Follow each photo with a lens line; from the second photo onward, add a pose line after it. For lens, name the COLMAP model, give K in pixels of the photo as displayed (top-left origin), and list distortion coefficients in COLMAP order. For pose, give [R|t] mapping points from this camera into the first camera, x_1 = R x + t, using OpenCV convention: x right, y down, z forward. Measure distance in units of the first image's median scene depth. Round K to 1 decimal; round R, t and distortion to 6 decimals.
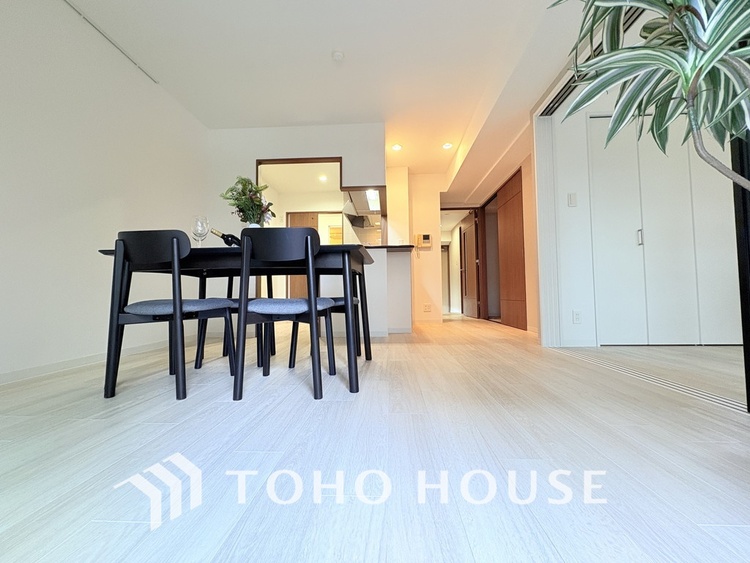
lens RADIAL K [[296.2, 0, 375.0], [0, 296.2, 281.5], [0, 0, 1]] dist [0.001350, 0.000204]
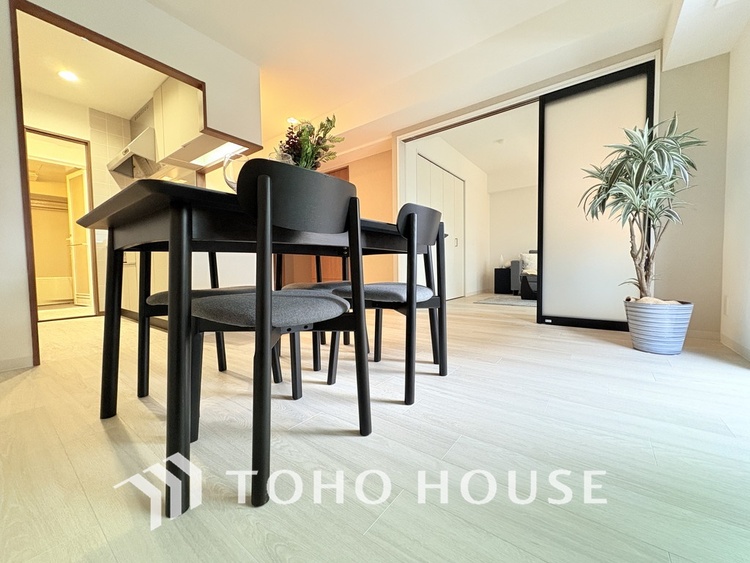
lens RADIAL K [[299.3, 0, 374.2], [0, 299.3, 279.7], [0, 0, 1]] dist [0.001241, 0.000307]
pose [[0.563607, -0.029091, 0.825530, -0.429413], [-0.027928, 0.998137, 0.054241, -0.002886], [-0.825570, -0.053626, 0.561745, 0.211933]]
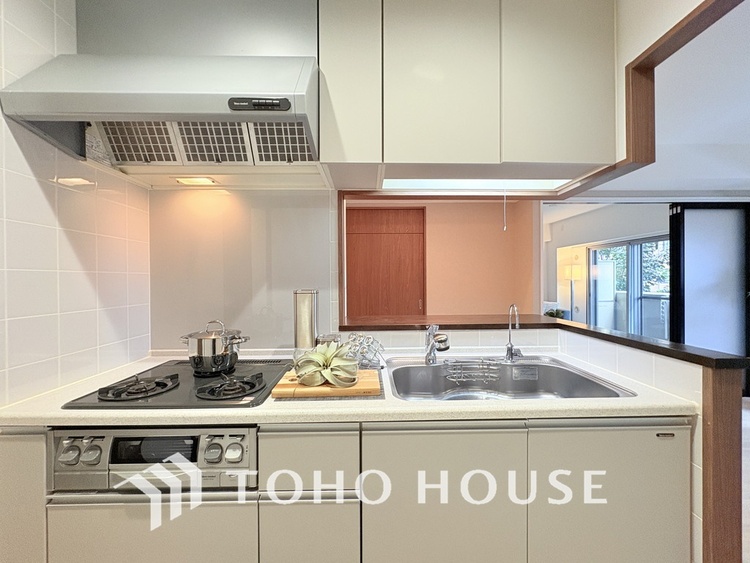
lens RADIAL K [[299.3, 0, 374.2], [0, 299.3, 279.7], [0, 0, 1]] dist [0.001241, 0.000307]
pose [[-0.072608, 0.011971, 0.997289, -0.371097], [-0.033989, 0.999317, -0.014470, -0.145123], [-0.996781, -0.034947, -0.072152, 1.158922]]
